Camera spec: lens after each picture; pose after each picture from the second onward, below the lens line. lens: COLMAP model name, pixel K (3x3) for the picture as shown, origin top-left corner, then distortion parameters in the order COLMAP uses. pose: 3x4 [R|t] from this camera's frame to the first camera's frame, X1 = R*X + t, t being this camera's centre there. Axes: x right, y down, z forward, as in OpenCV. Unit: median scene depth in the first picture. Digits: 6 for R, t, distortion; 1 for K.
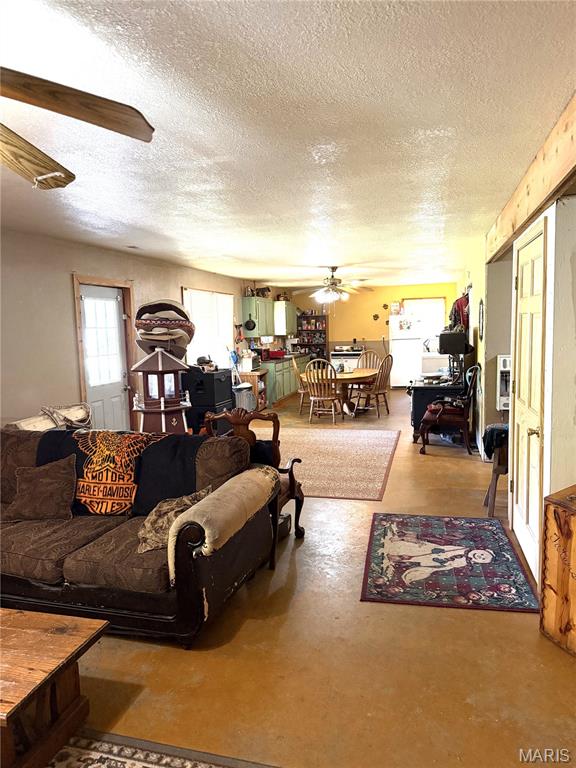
lens RADIAL K [[537.8, 0, 287.3], [0, 537.8, 383.6], [0, 0, 1]] dist [0.045909, -0.059373]
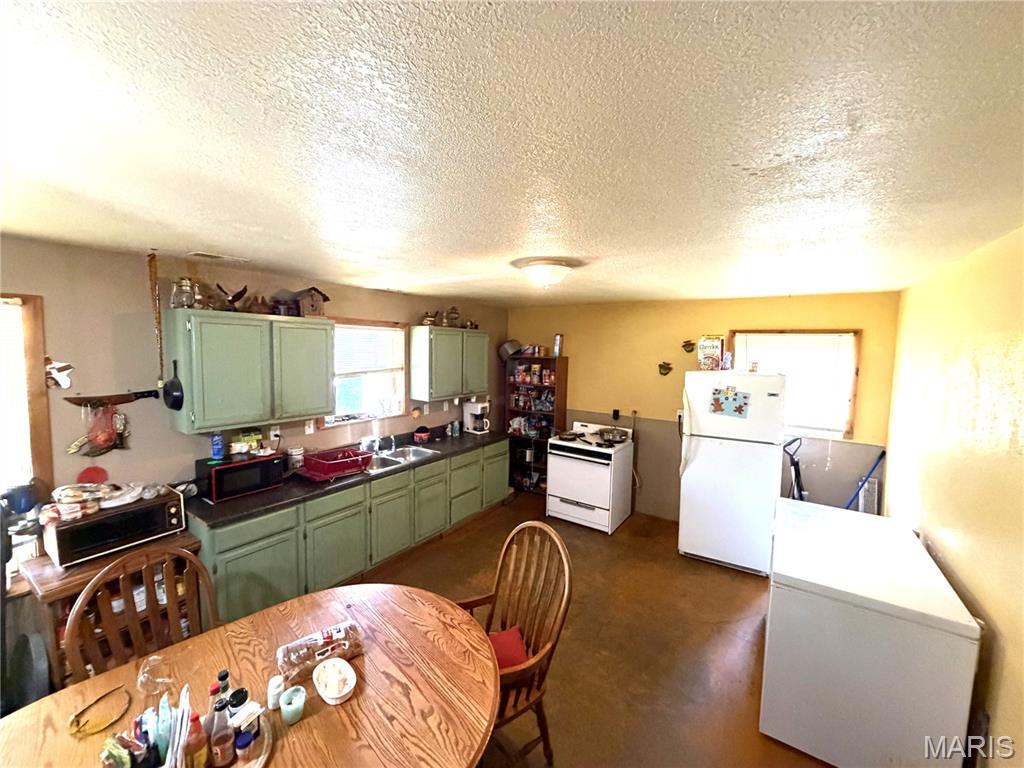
lens RADIAL K [[407.7, 0, 512.5], [0, 407.7, 381.0], [0, 0, 1]] dist [0.000635, 0.000385]
pose [[0.945067, 0.076161, -0.317881, 0.152884], [-0.082797, 0.996539, -0.007398, -0.099872], [0.316217, 0.033311, 0.948102, 0.633901]]
